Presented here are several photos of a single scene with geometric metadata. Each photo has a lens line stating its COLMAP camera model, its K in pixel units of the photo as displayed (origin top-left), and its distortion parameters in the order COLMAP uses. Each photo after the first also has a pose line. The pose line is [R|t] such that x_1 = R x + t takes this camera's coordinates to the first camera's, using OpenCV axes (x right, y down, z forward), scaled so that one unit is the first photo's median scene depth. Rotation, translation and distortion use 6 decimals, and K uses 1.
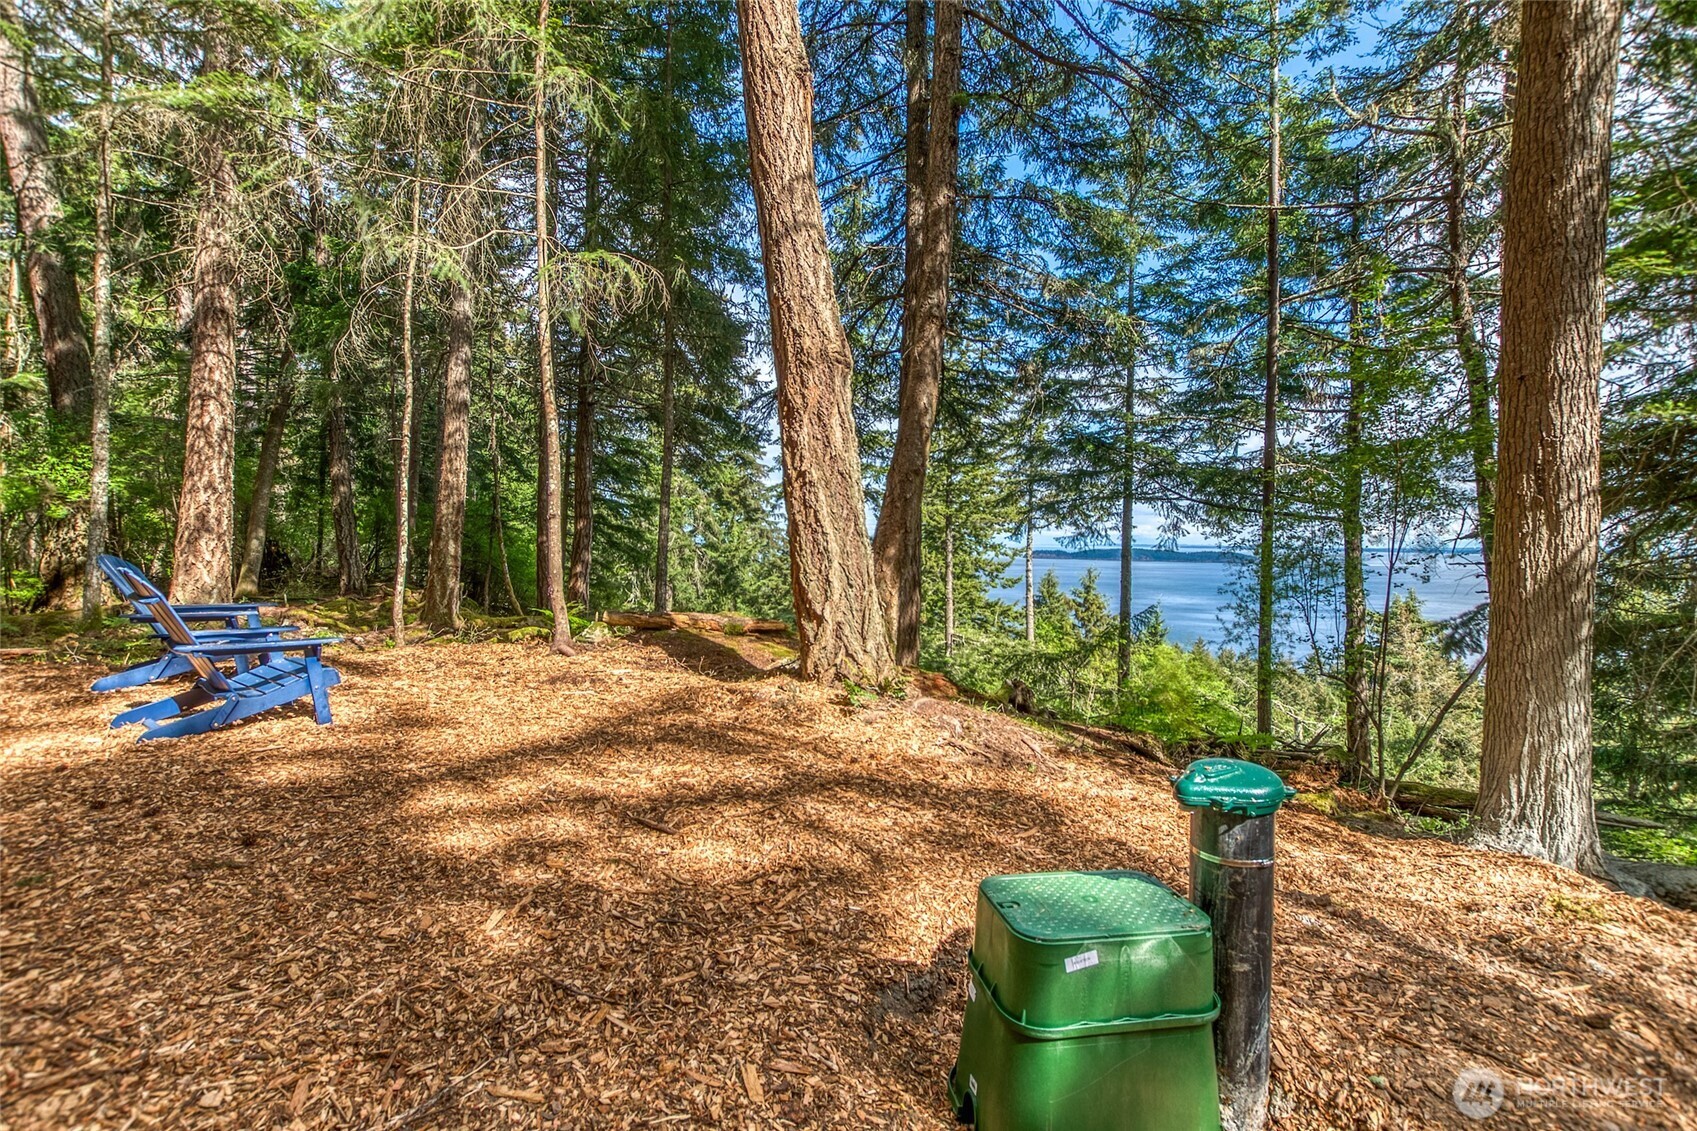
lens RADIAL K [[738.8, 0, 851.7], [0, 738.8, 557.5], [0, 0, 1]] dist [-0.028175, 0.007609]
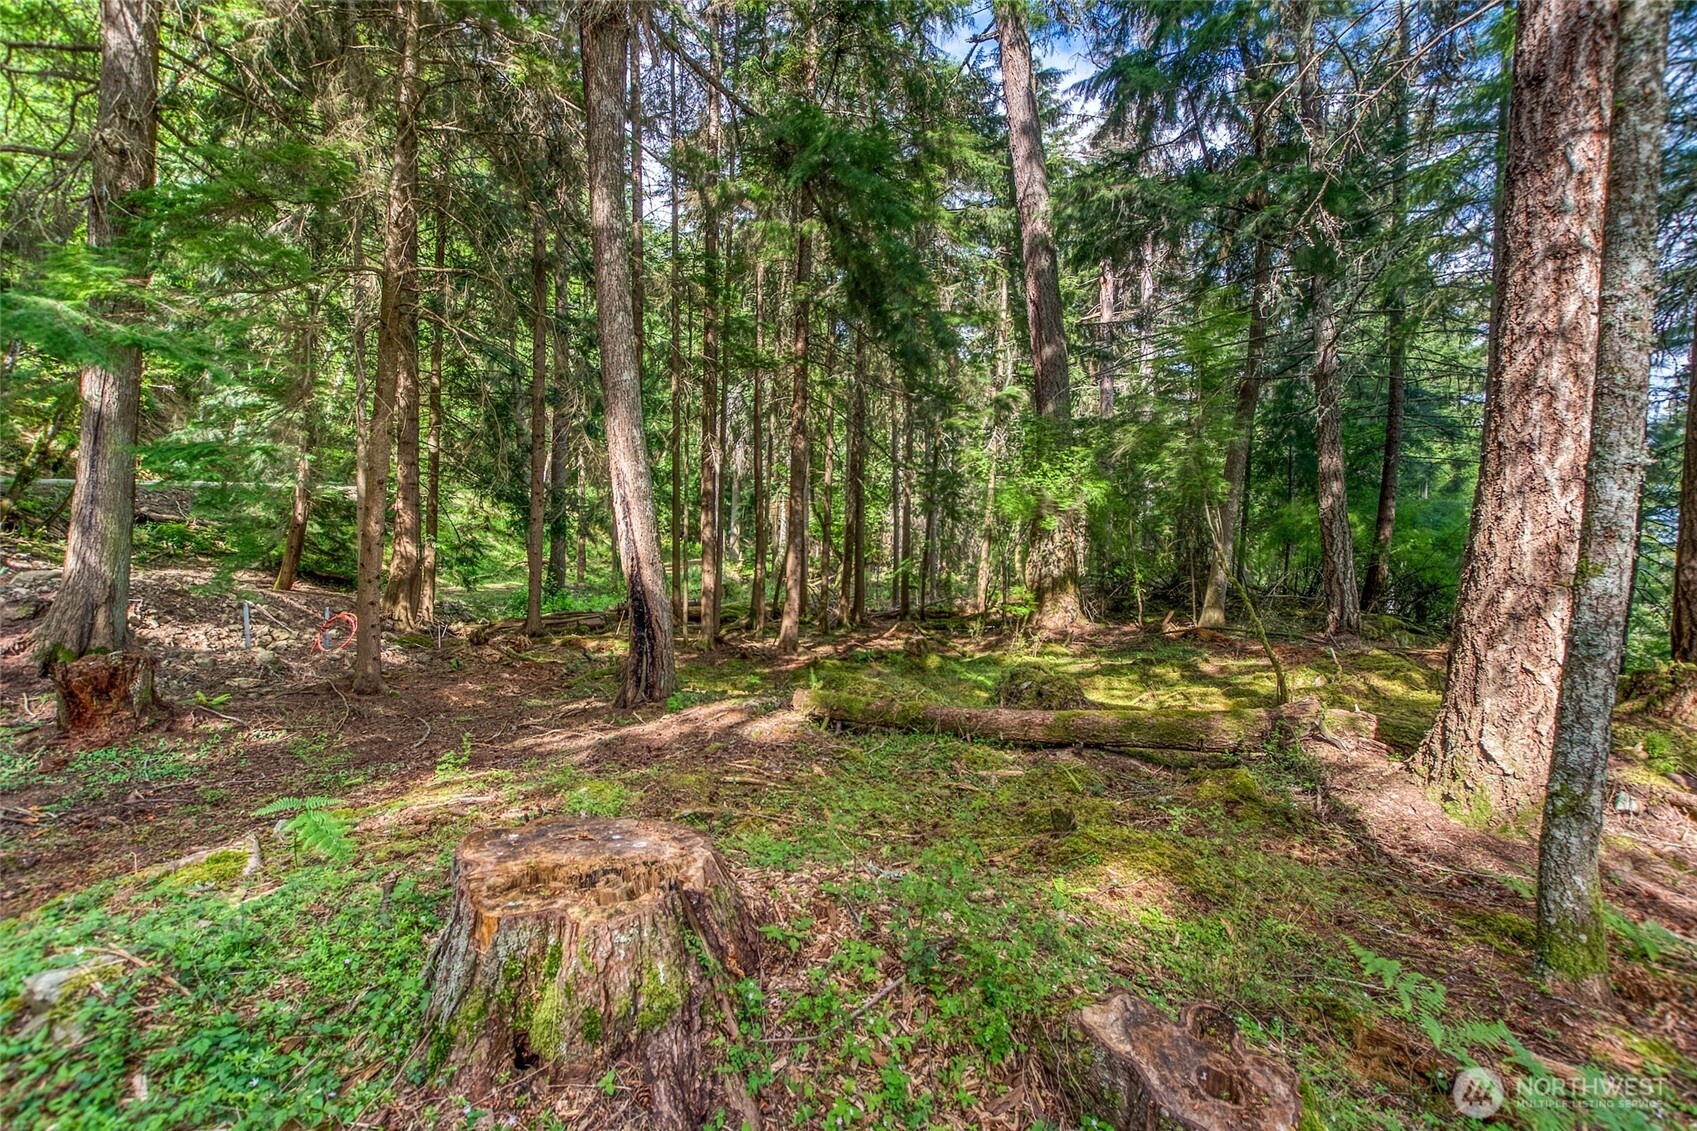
lens RADIAL K [[738.8, 0, 851.7], [0, 738.8, 557.5], [0, 0, 1]] dist [-0.028175, 0.007609]
pose [[0.555512, 0.032905, -0.830857, -0.781317], [-0.029939, 0.999360, 0.019560, -0.051121], [0.830969, 0.014009, 0.556142, 0.464687]]
